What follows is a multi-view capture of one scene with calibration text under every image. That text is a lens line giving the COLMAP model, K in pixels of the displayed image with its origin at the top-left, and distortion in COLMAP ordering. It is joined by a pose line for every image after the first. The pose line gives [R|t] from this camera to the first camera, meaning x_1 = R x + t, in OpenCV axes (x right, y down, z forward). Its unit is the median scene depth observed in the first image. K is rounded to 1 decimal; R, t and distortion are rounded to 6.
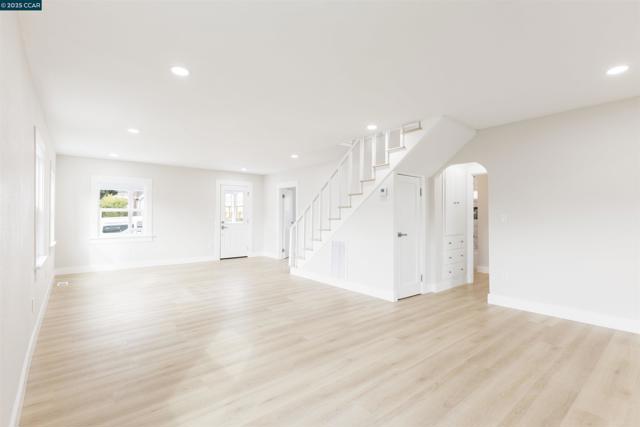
lens RADIAL K [[302.3, 0, 320.0], [0, 302.3, 213.5], [0, 0, 1]] dist [-0.002047, -0.000502]
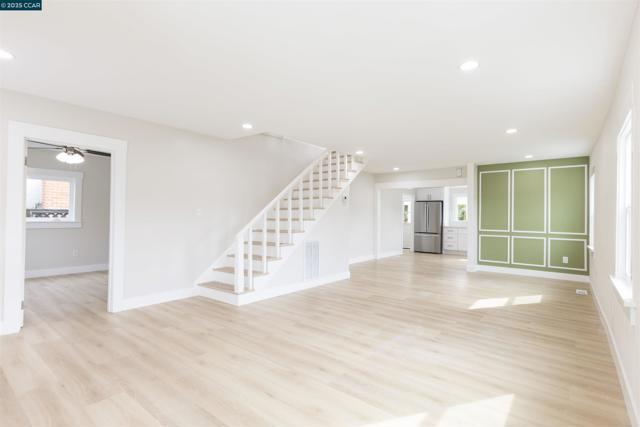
lens RADIAL K [[316.6, 0, 320.0], [0, 316.6, 213.5], [0, 0, 1]] dist [0.000969, 0.000554]
pose [[-0.196510, 0.007433, 0.980474, -1.092939], [-0.011665, 0.999883, -0.009918, 0.008278], [-0.980432, -0.013386, -0.196400, 1.320384]]
